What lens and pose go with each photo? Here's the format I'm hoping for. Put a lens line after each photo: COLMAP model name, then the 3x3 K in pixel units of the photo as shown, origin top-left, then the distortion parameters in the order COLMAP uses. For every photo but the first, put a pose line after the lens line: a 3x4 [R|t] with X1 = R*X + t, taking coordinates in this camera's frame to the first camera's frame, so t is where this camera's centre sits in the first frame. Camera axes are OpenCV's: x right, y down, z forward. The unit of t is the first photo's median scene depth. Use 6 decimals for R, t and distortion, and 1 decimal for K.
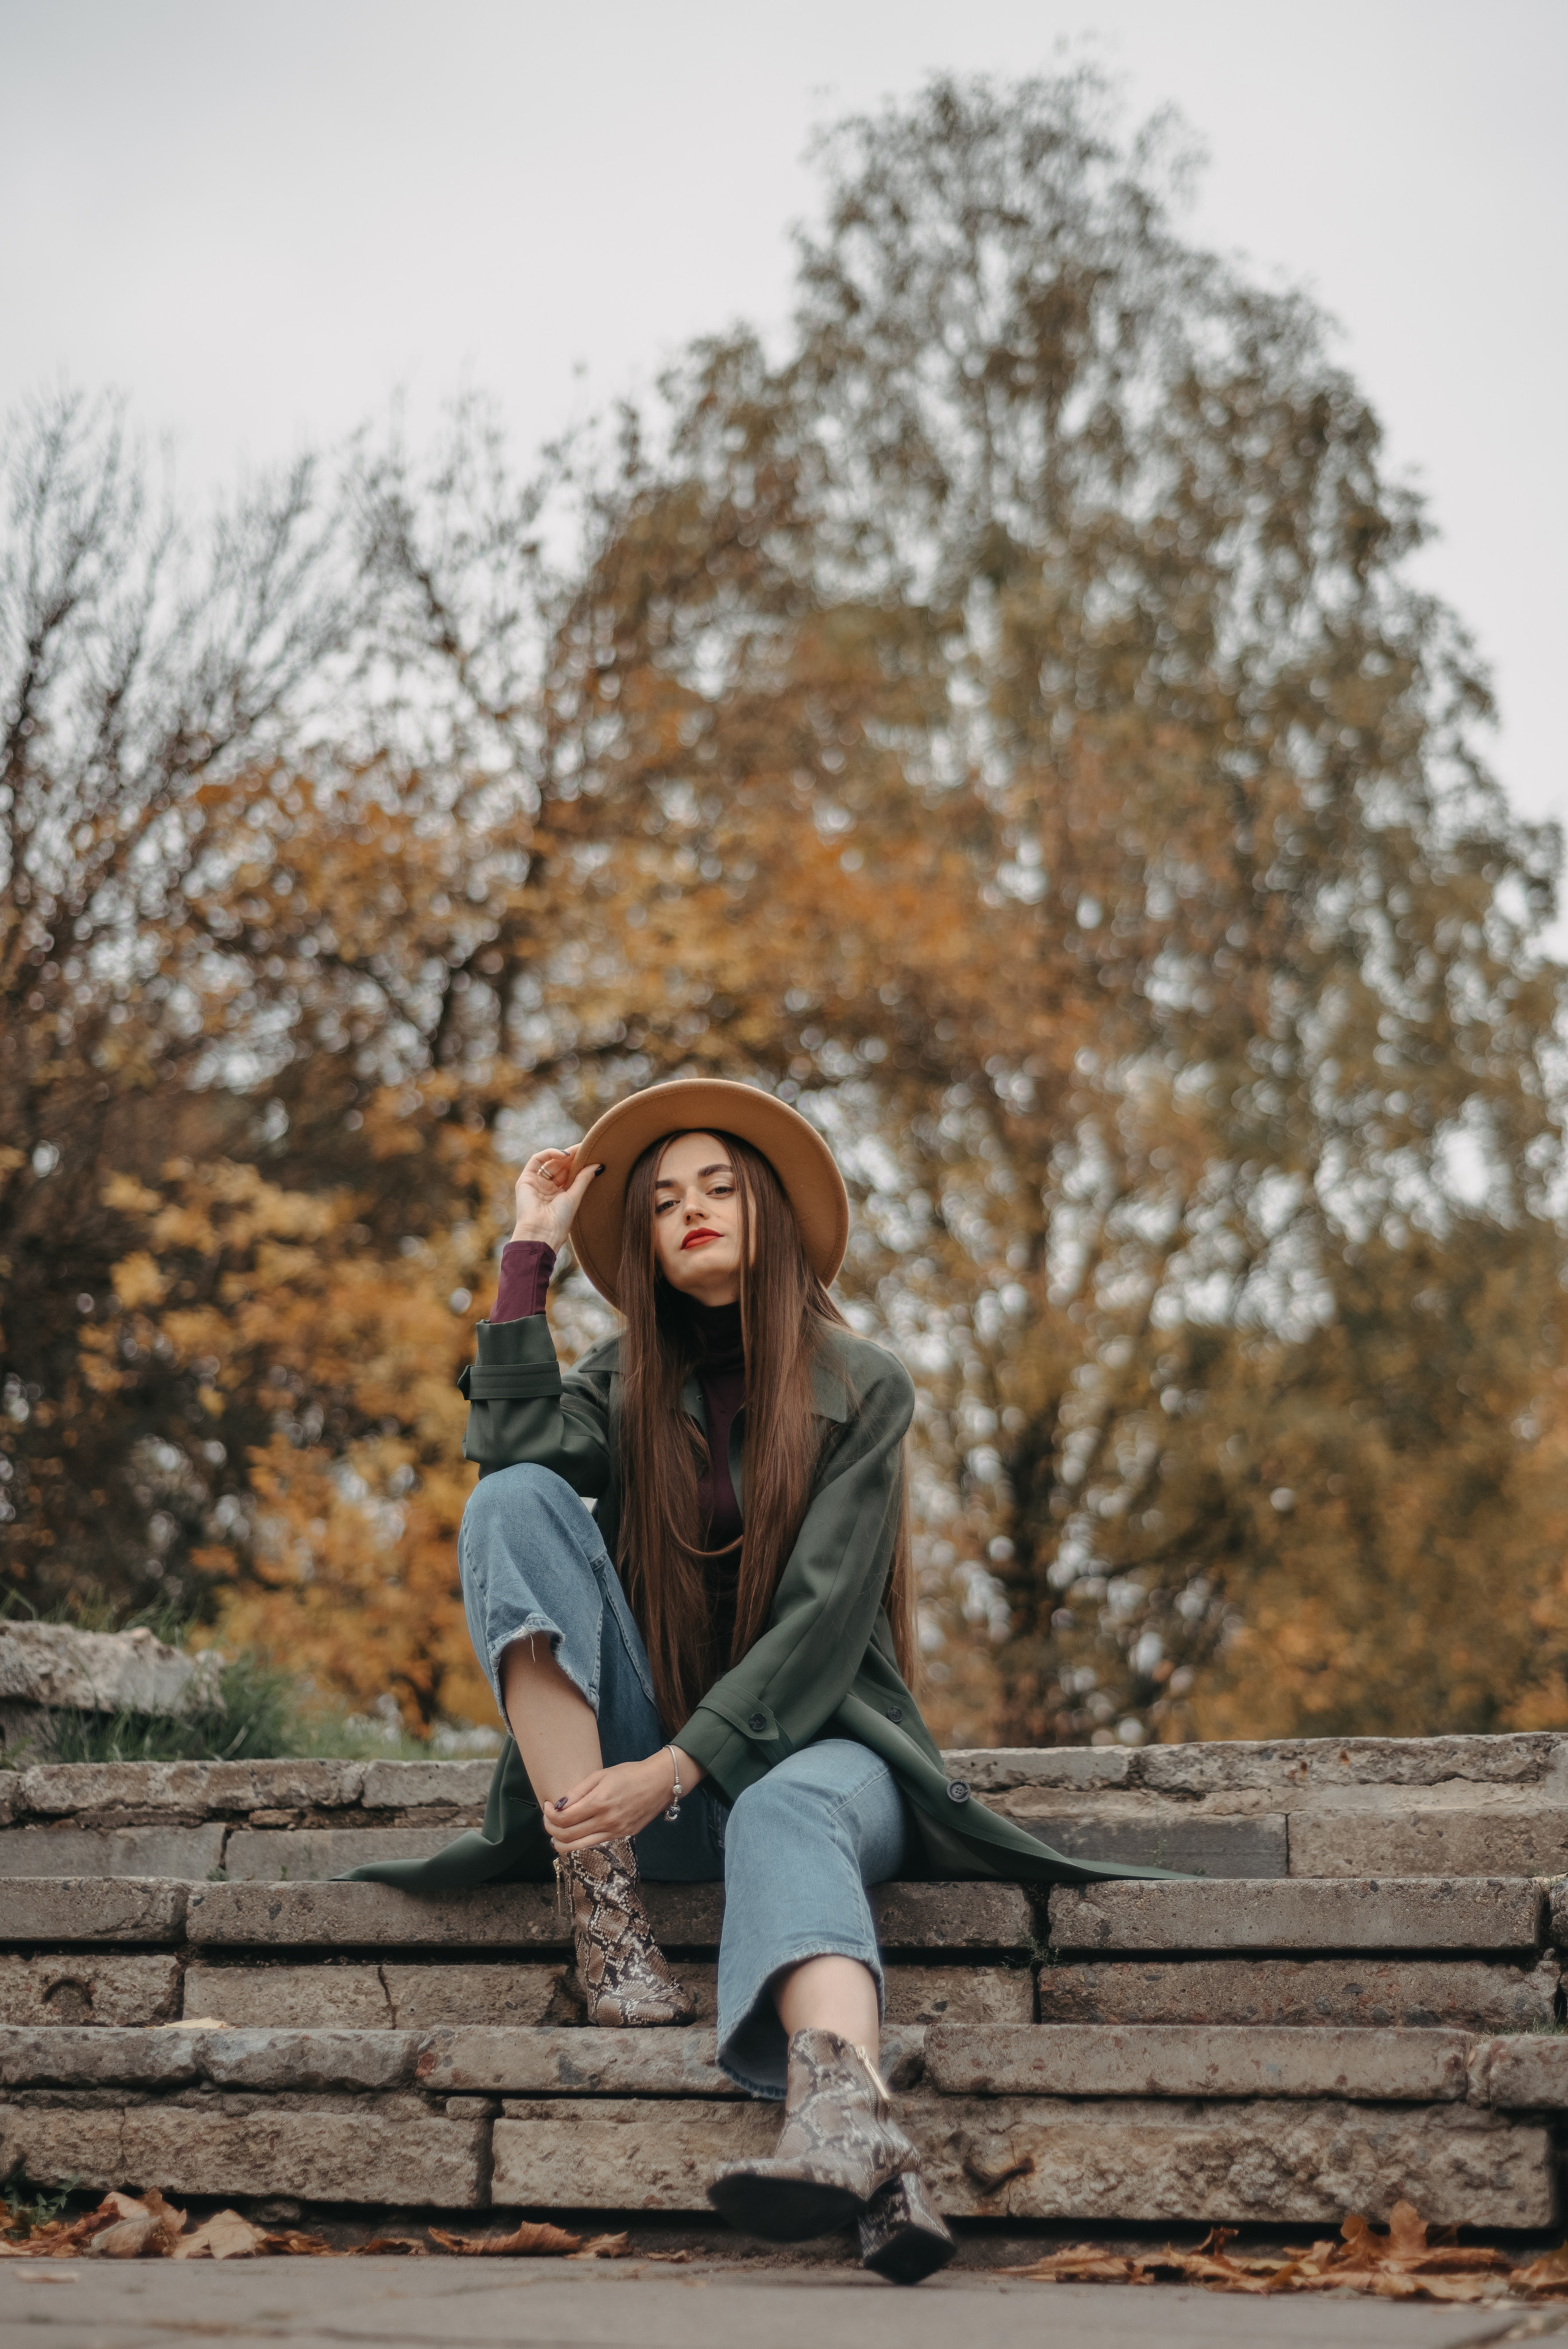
lens RADIAL K [[3548.9, 0, 784.0], [0, 3548.9, 1174.5], [0, 0, 1]] dist [-0.028903, 0.022792]
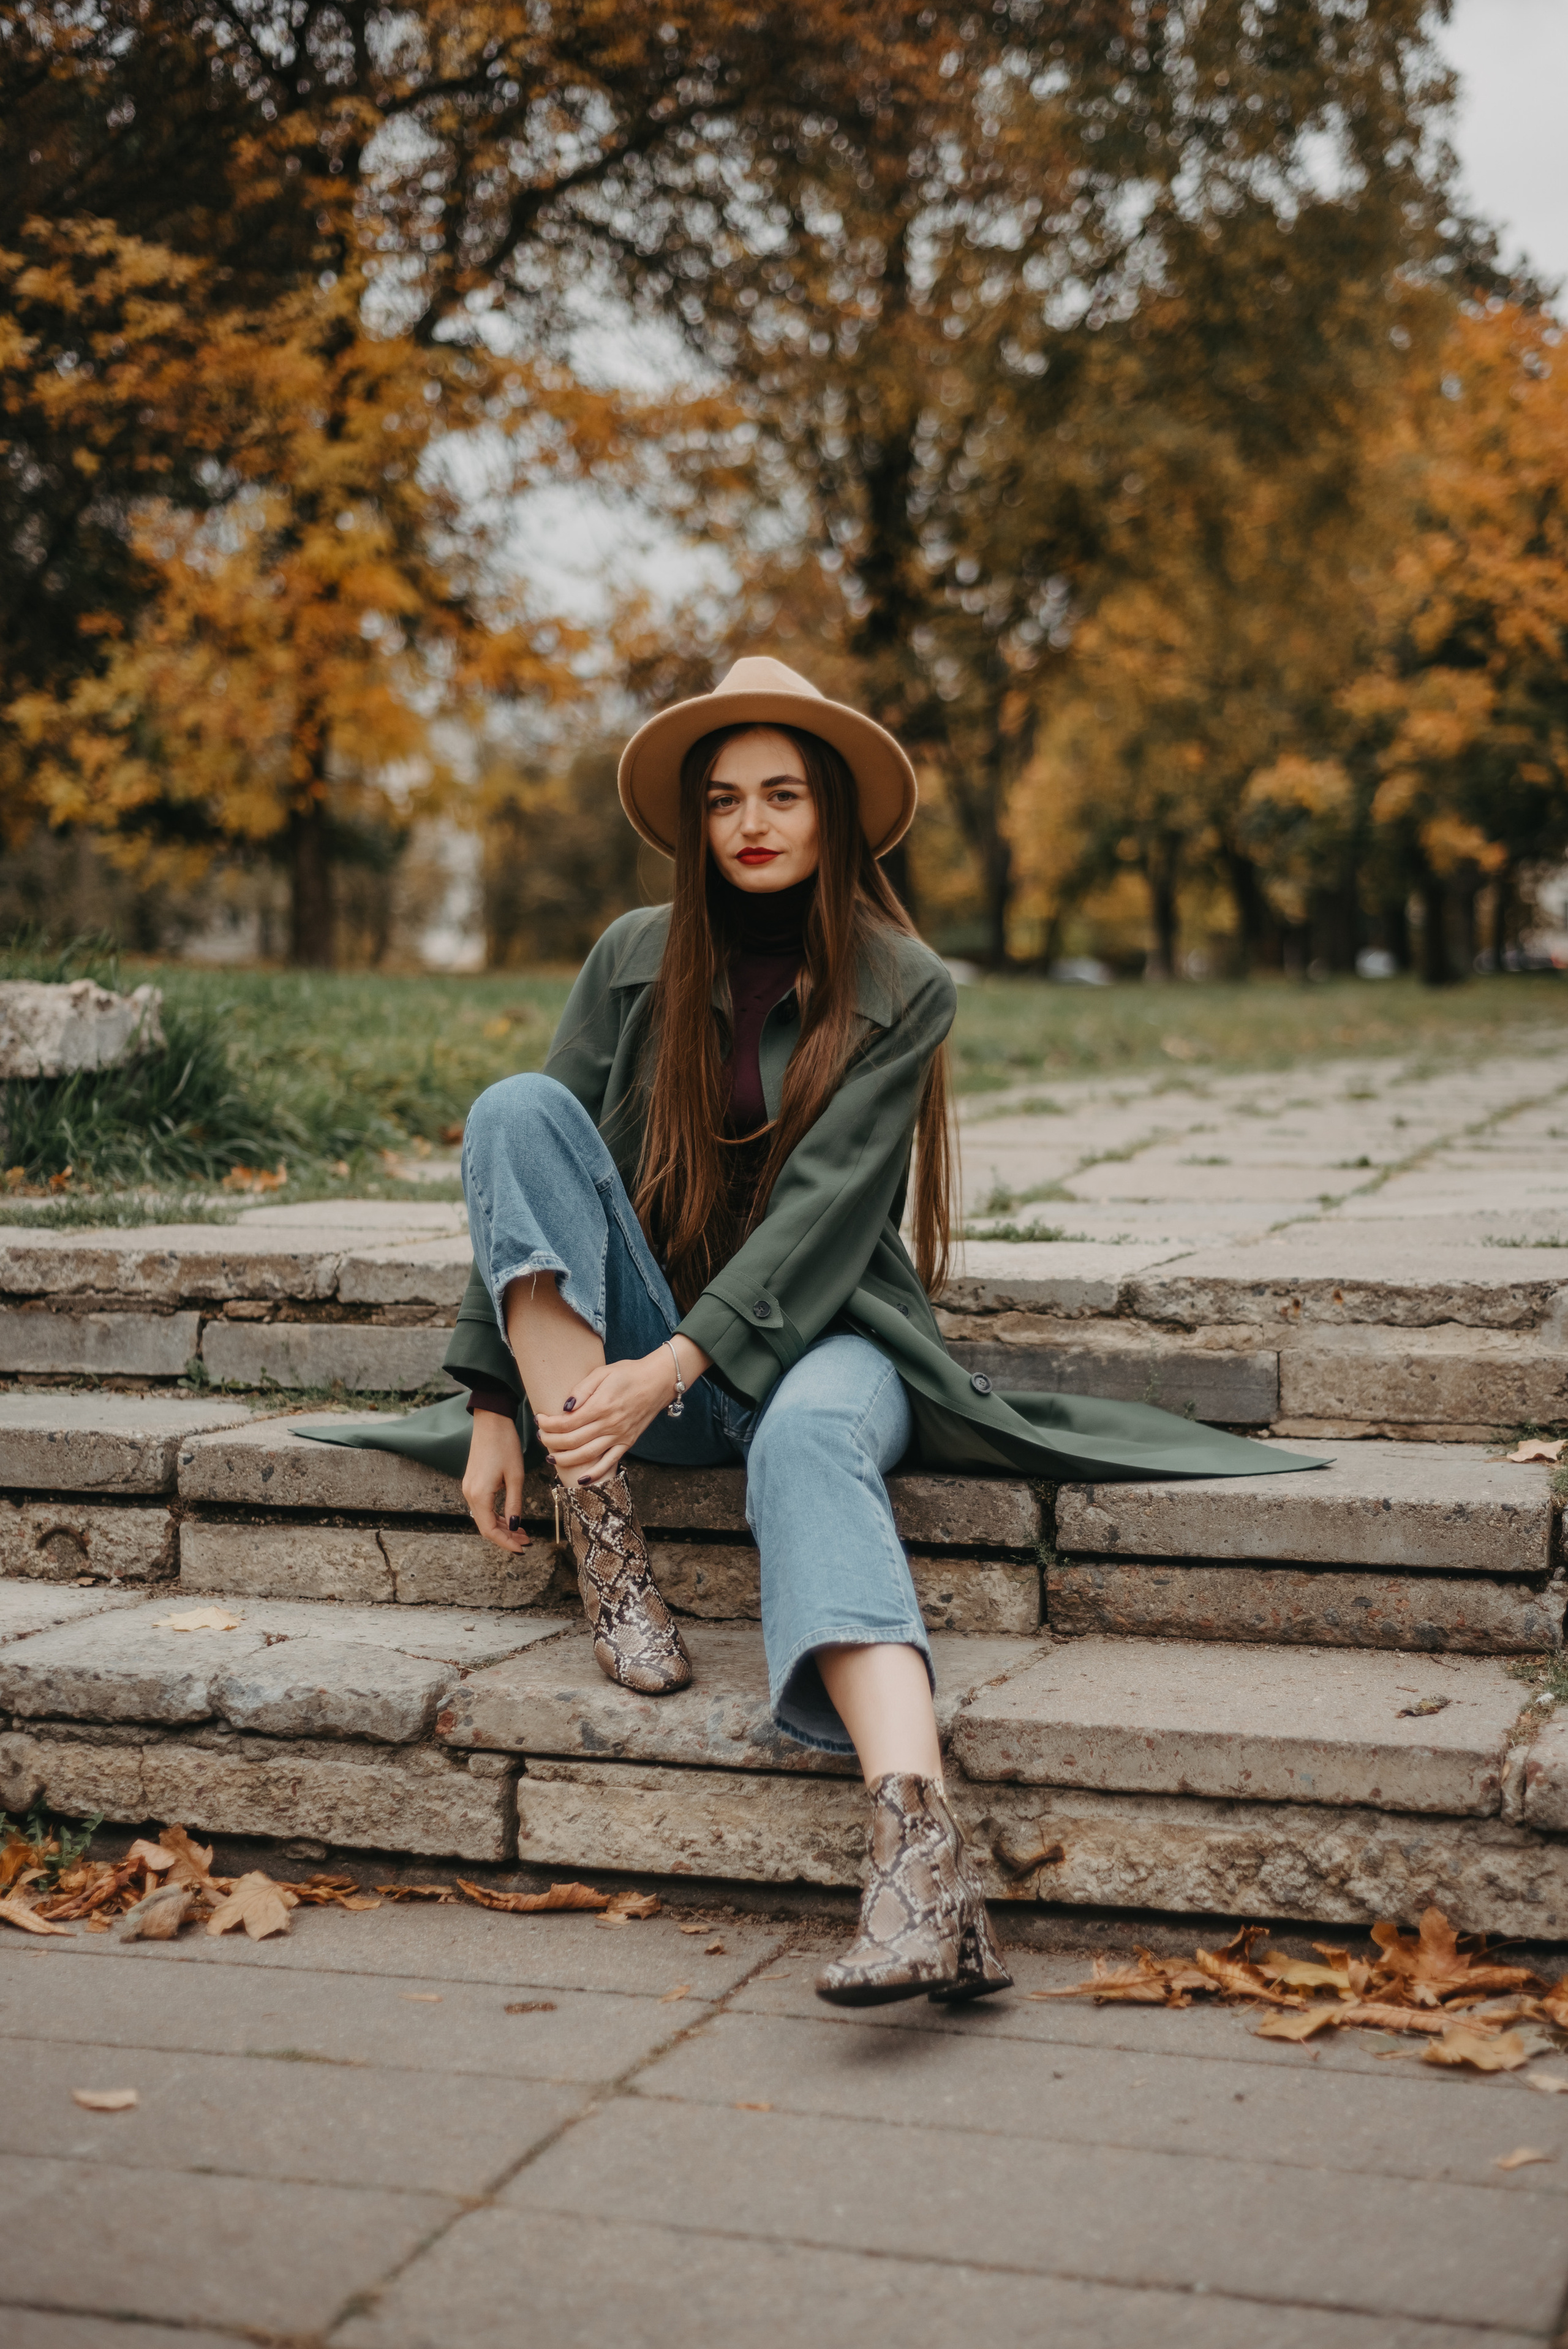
lens RADIAL K [[3375.5, 0, 784.0], [0, 3375.5, 1174.5], [0, 0, 1]] dist [-0.033585, 0.041937]
pose [[0.998987, -0.022563, 0.038945, -0.036159], [0.009911, 0.954309, 0.298657, -0.165155], [-0.043904, -0.297969, 0.953566, 0.123432]]
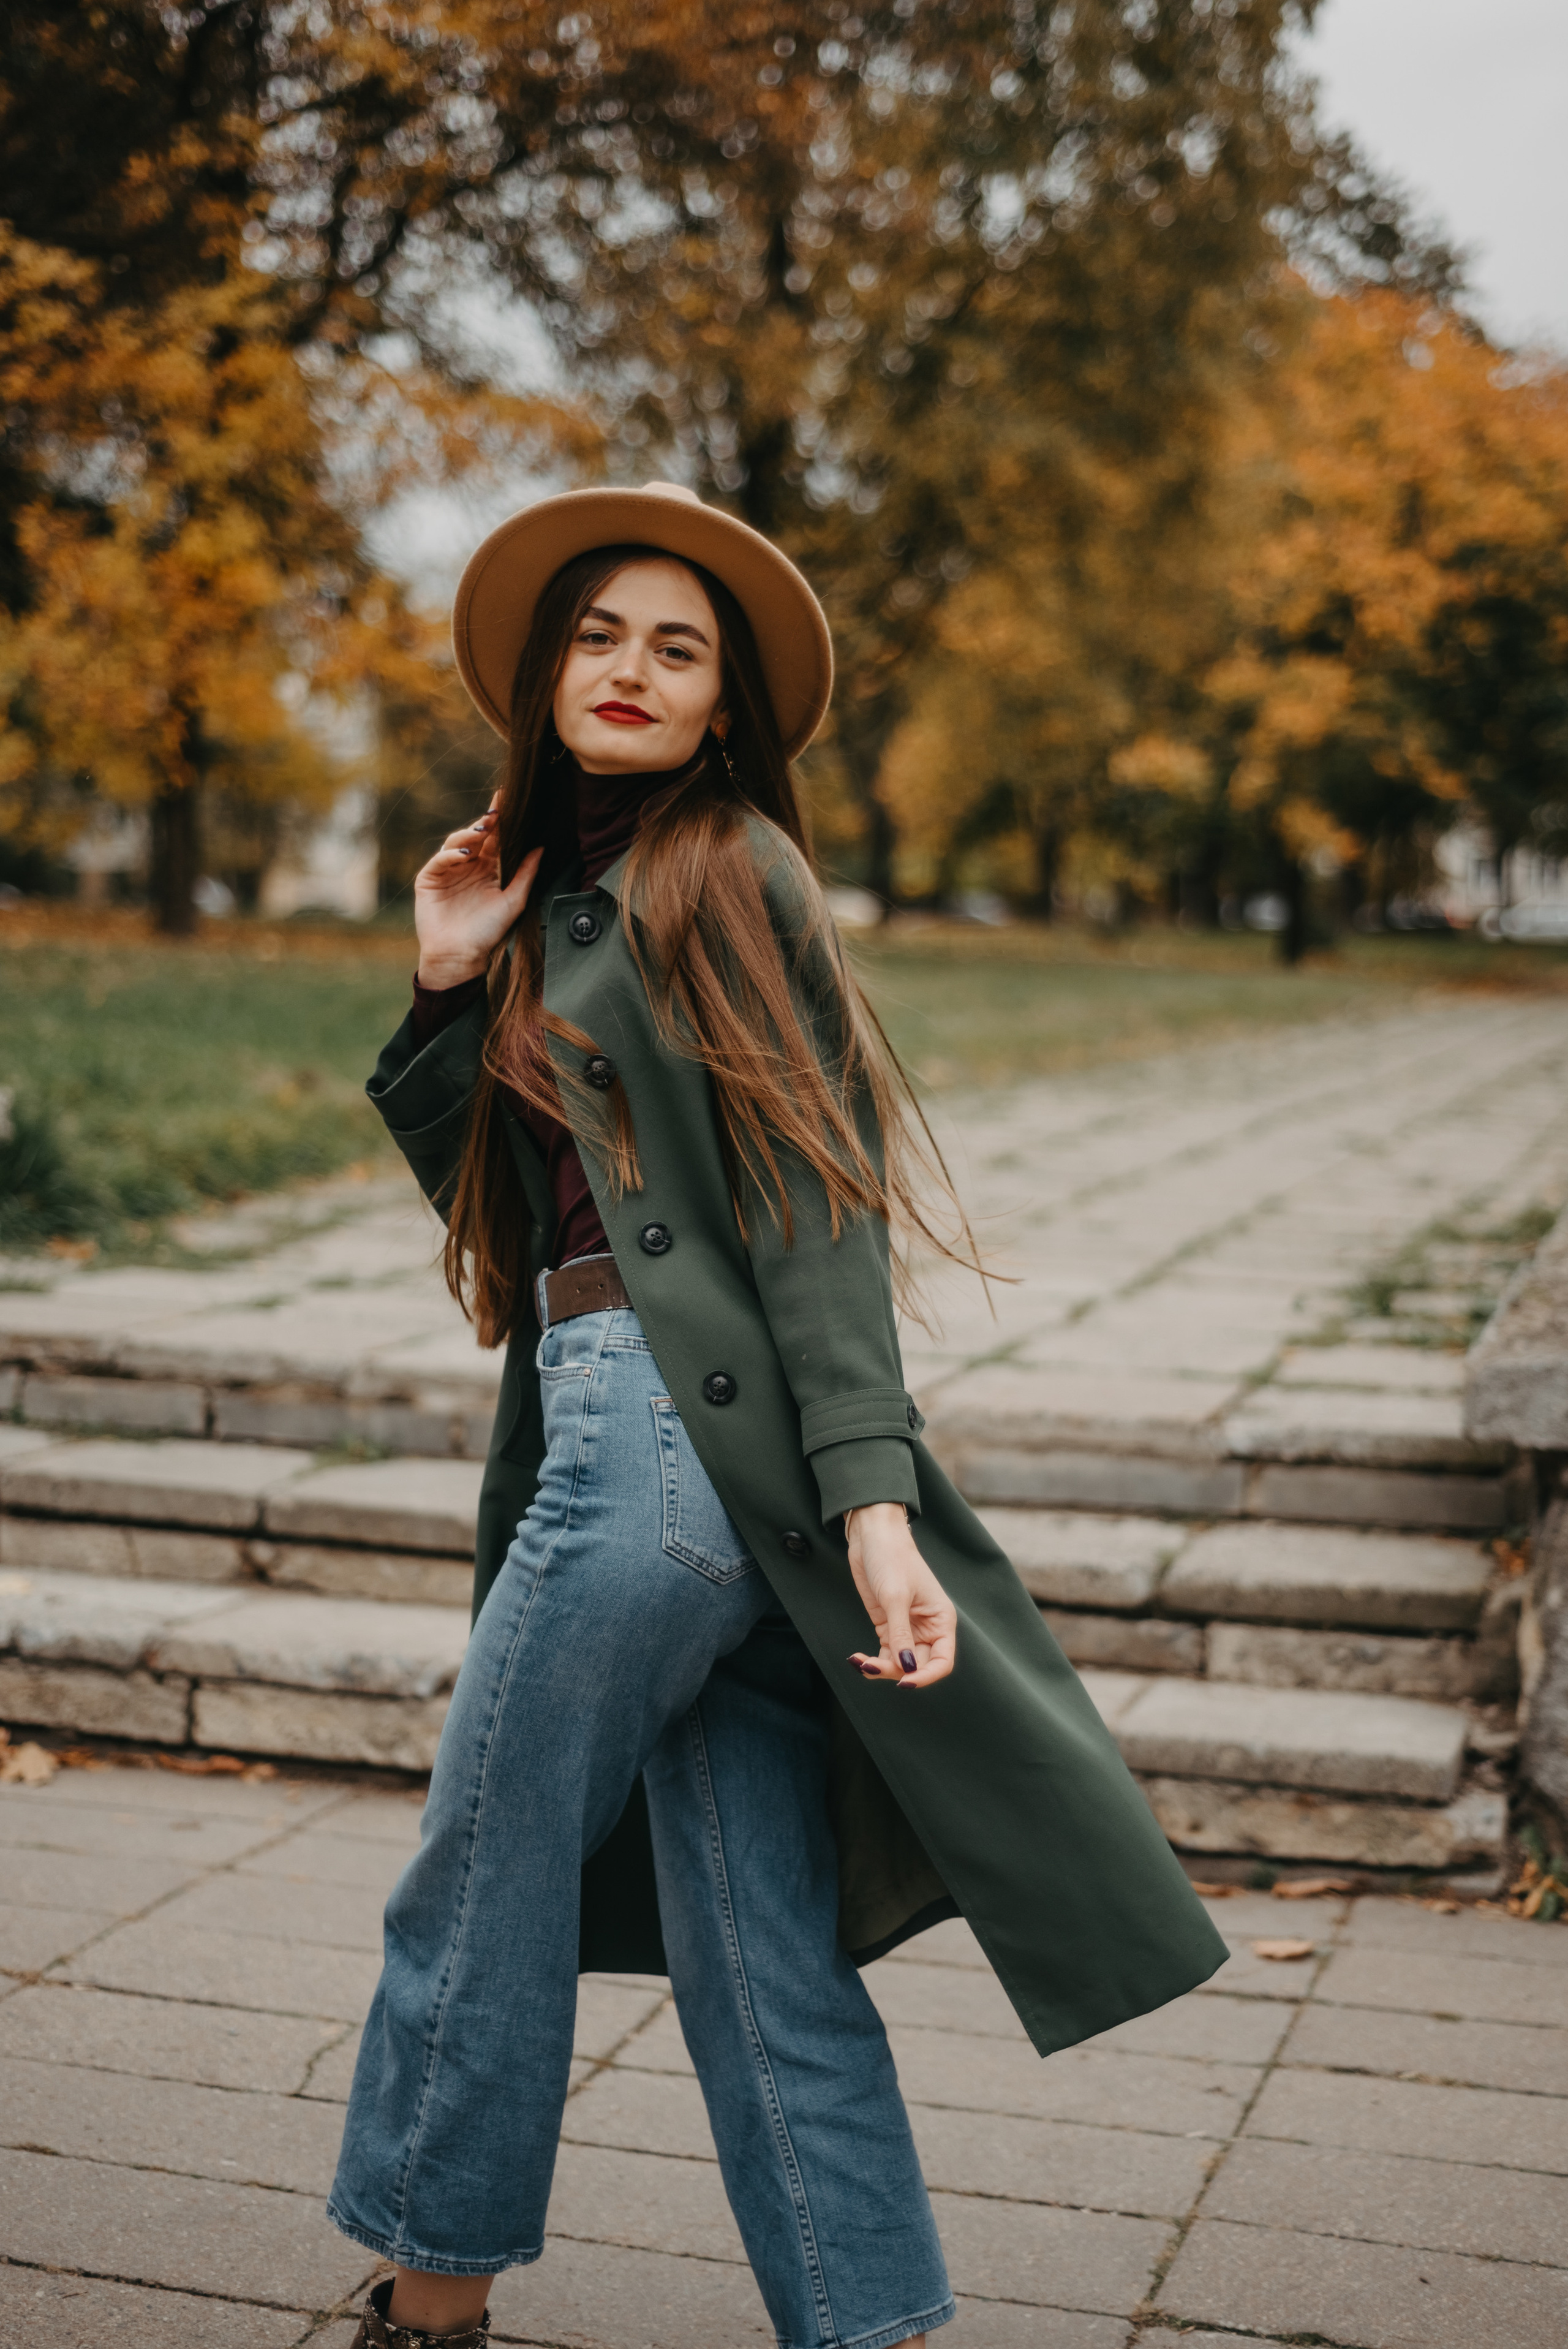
lens RADIAL K [[3454.7, 0, 784.0], [0, 3454.7, 1174.5], [0, 0, 1]] dist [-0.044670, 0.128124]
pose [[0.997439, 0.014201, 0.070104, 0.067871], [-0.035863, 0.947289, 0.318367, -0.435413], [-0.061888, -0.320066, 0.945372, -0.408757]]
